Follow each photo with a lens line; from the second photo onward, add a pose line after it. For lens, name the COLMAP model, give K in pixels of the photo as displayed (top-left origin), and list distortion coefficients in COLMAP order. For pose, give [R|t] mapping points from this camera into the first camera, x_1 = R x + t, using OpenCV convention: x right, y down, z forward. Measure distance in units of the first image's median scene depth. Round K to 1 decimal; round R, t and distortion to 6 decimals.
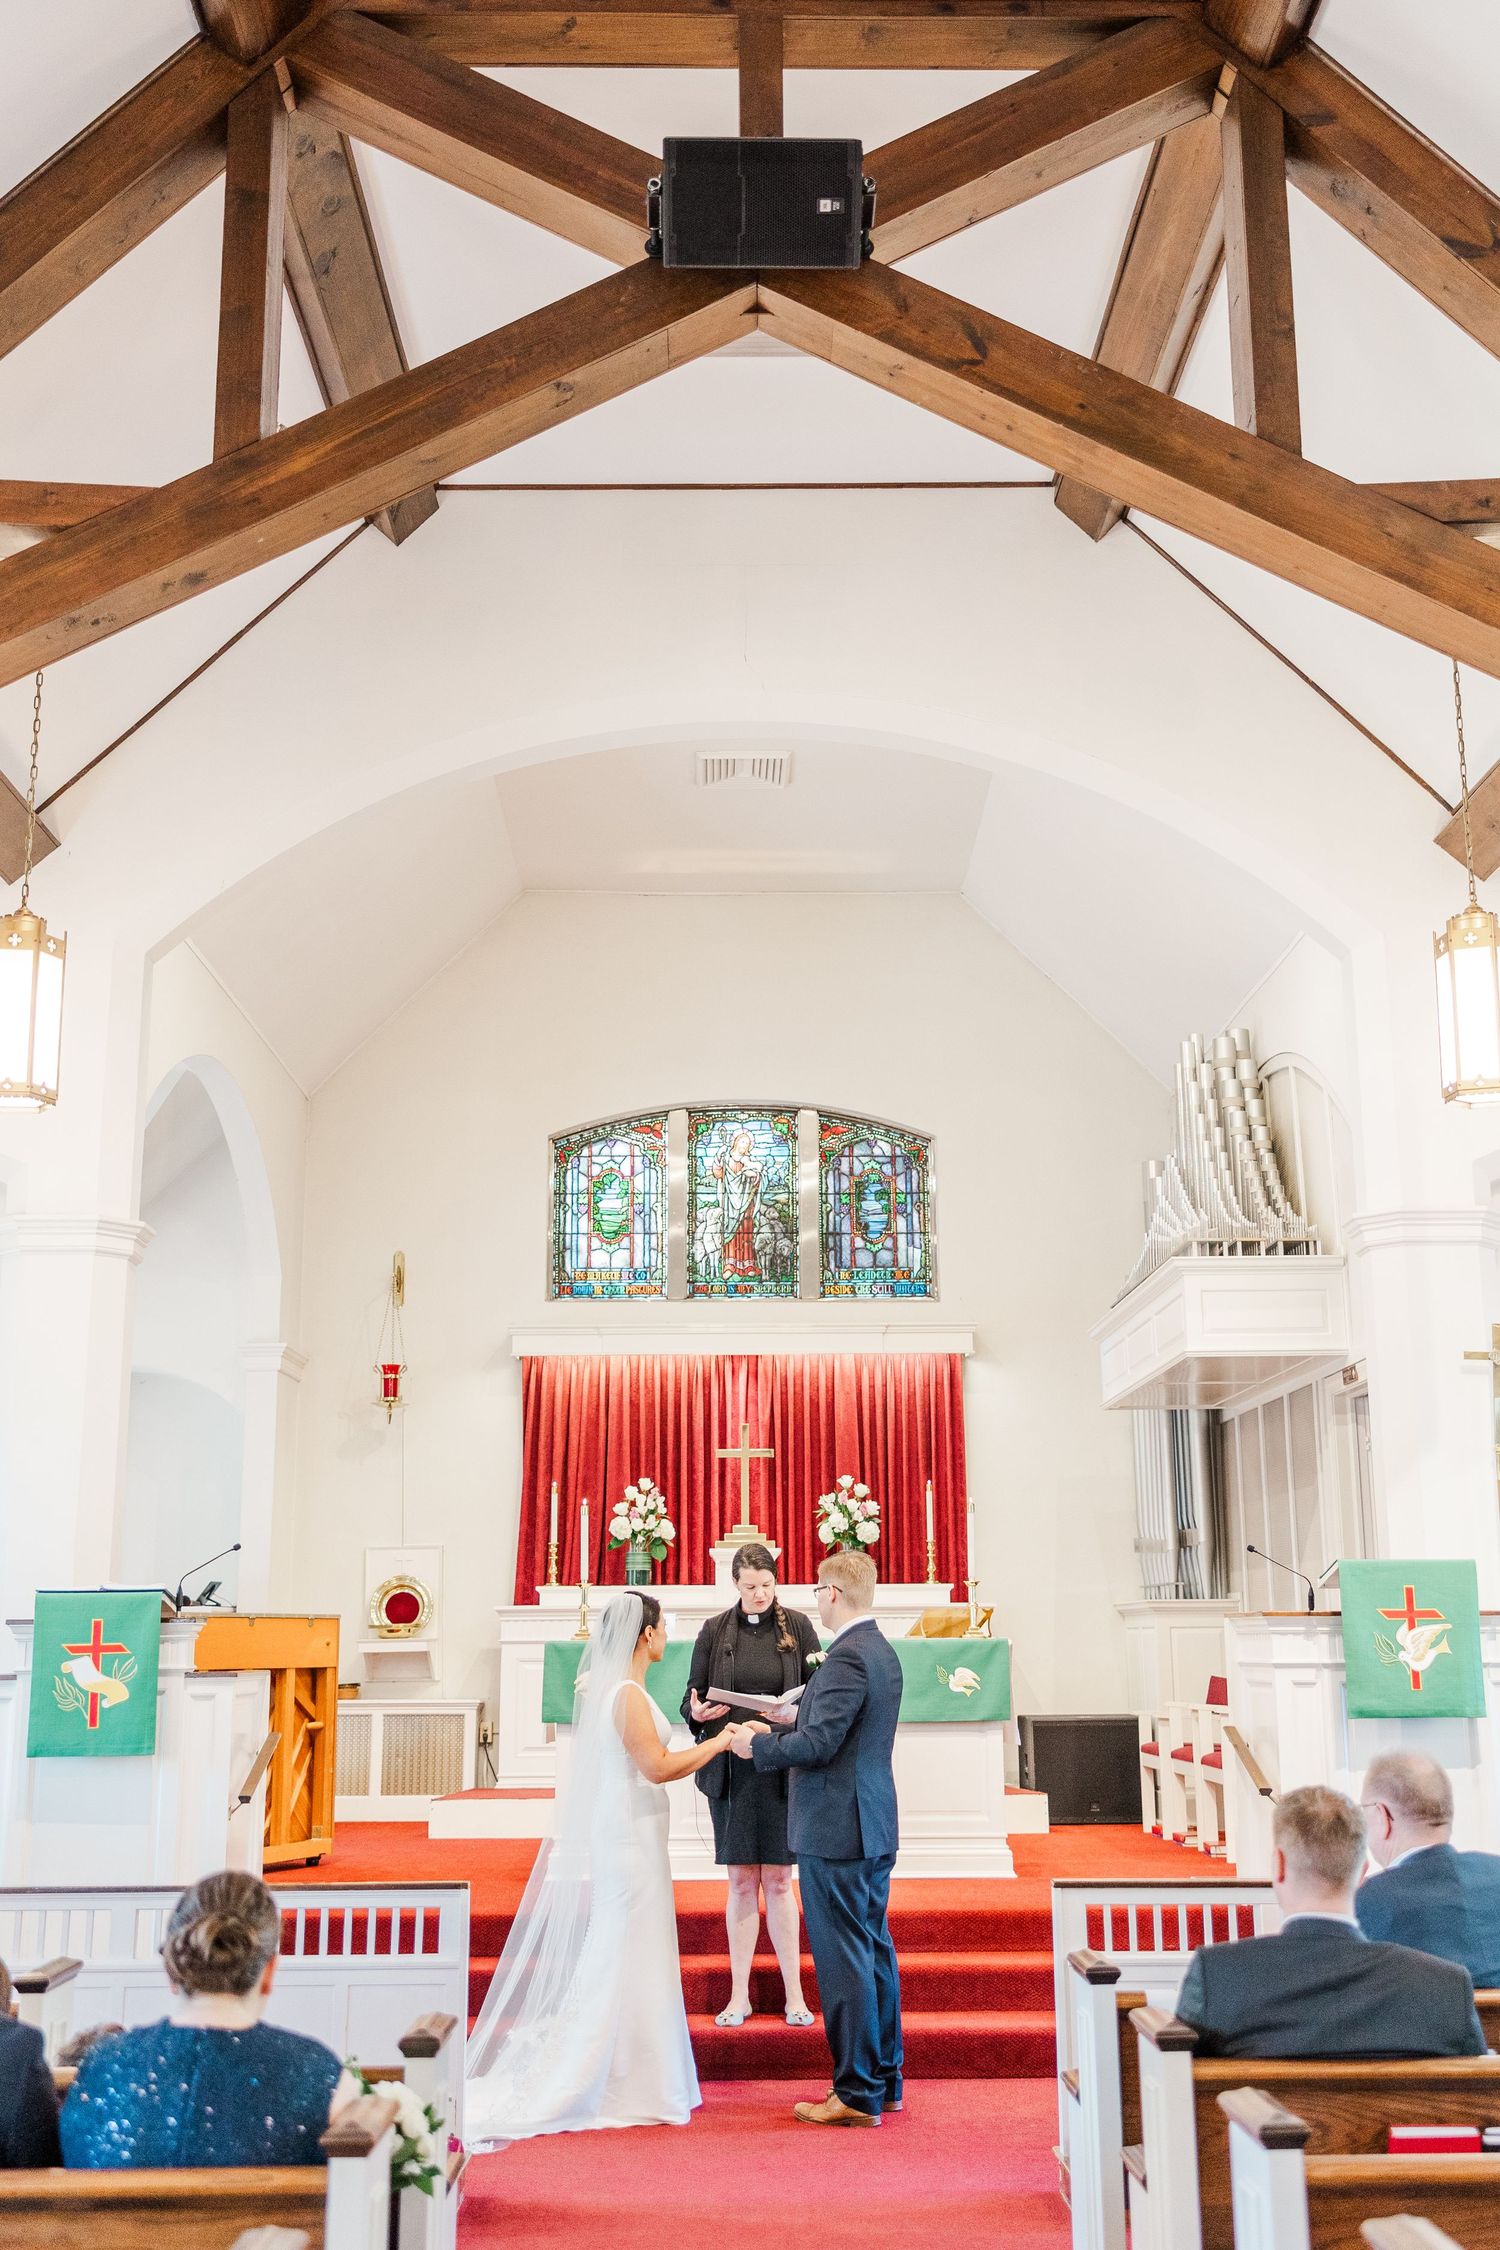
lens RADIAL K [[2450.5, 0, 757.3], [0, 2450.5, 1058.7], [0, 0, 1]] dist [0.013979, 0.015067]
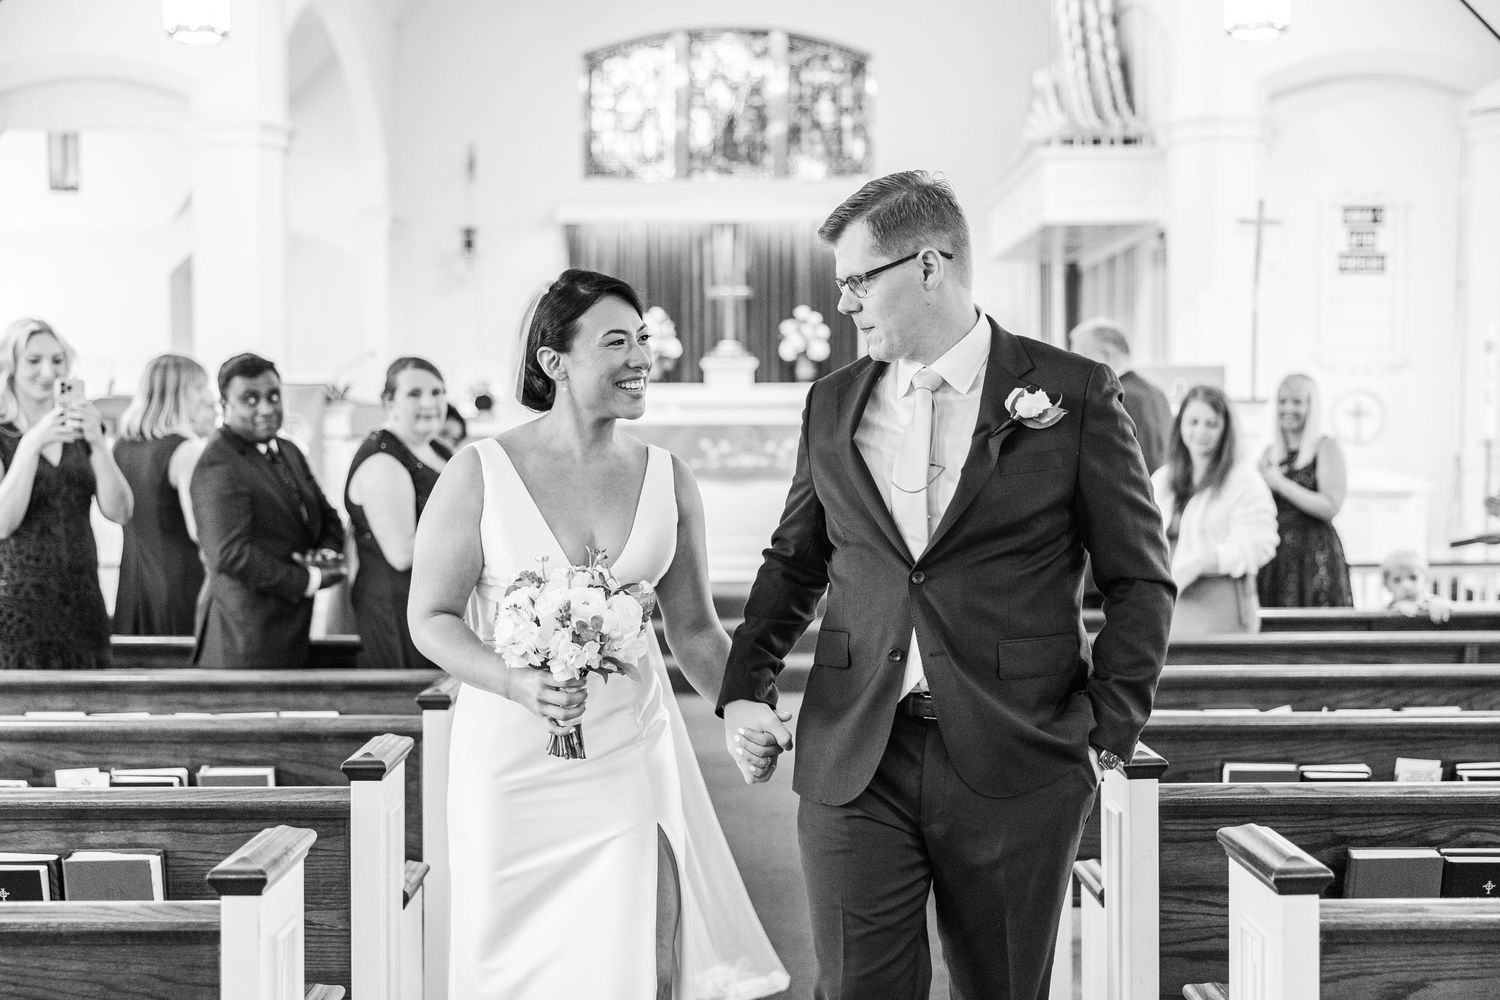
lens RADIAL K [[2106.7, 0, 695.3], [0, 2106.7, 499.8], [0, 0, 1]] dist [0.101459, 0.000227]
pose [[0.999833, 0.003385, -0.017981, -0.002326], [0.001195, 0.968562, 0.248770, -0.019994], [0.018258, -0.248750, 0.968396, -0.169125]]
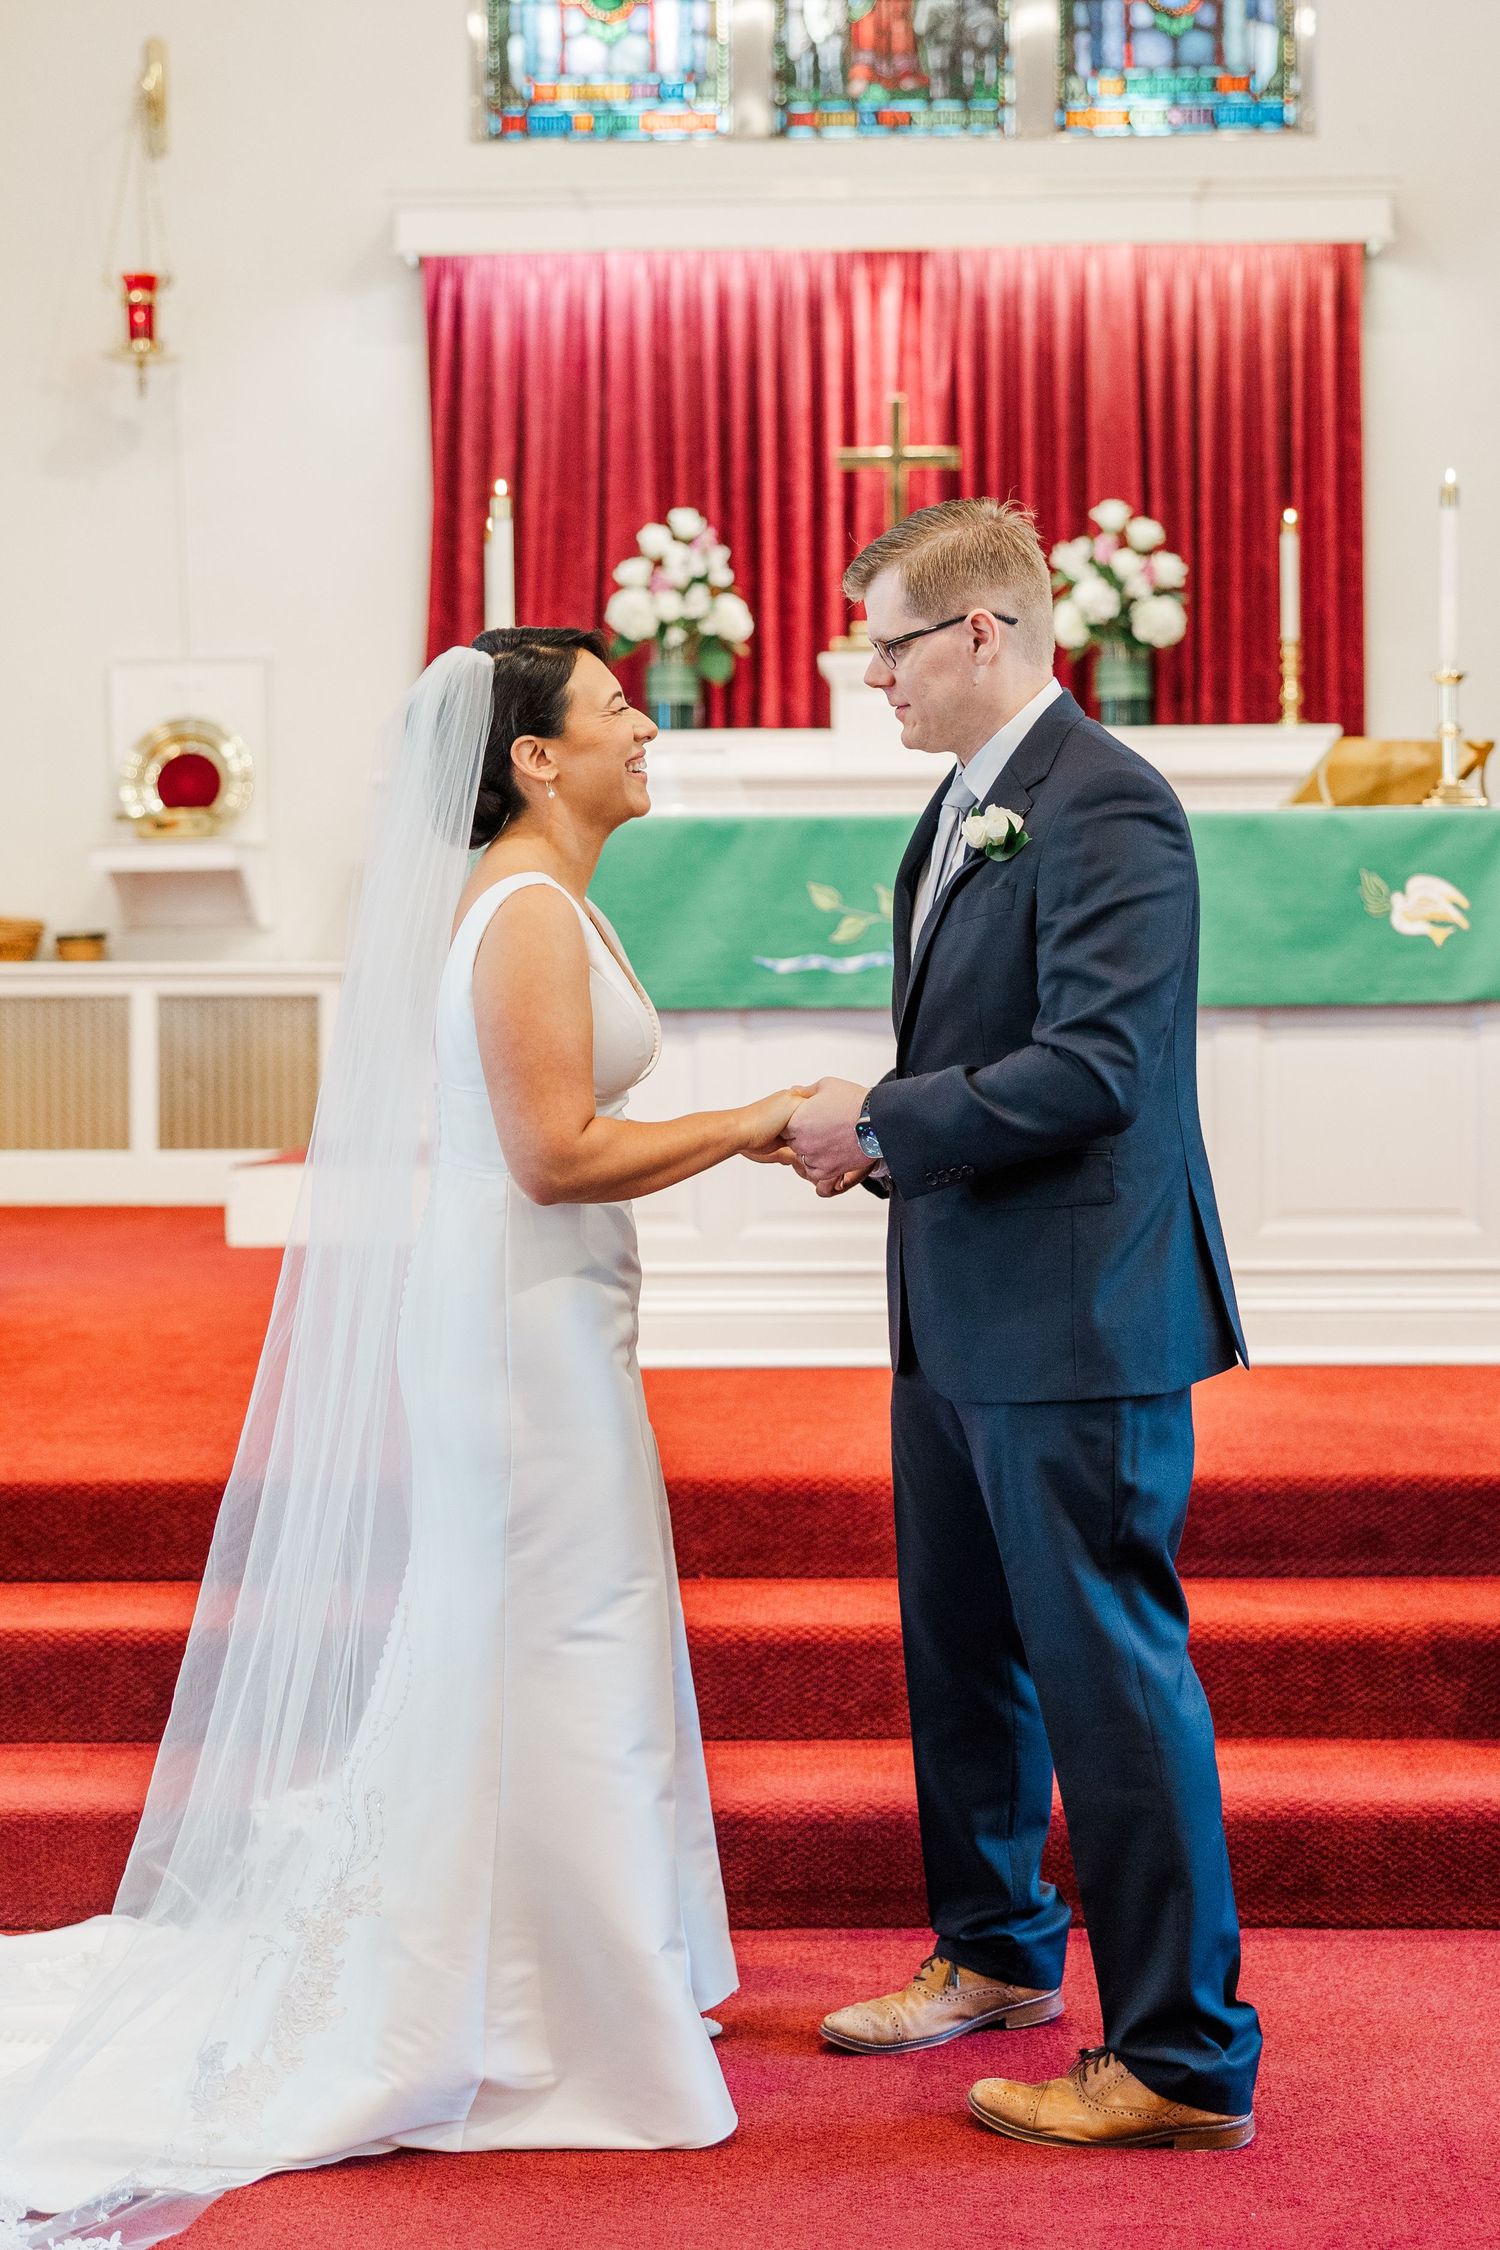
lens RADIAL K [[3653.0, 0, 758.8], [0, 3653.0, 986.5], [0, 0, 1]] dist [0.016356, -0.015364]
pose [[0.998981, -0.001069, -0.045131, 0.000089], [0.012455, 0.967446, 0.252772, 0.081910], [0.043391, -0.253077, 0.966473, 0.297624]]
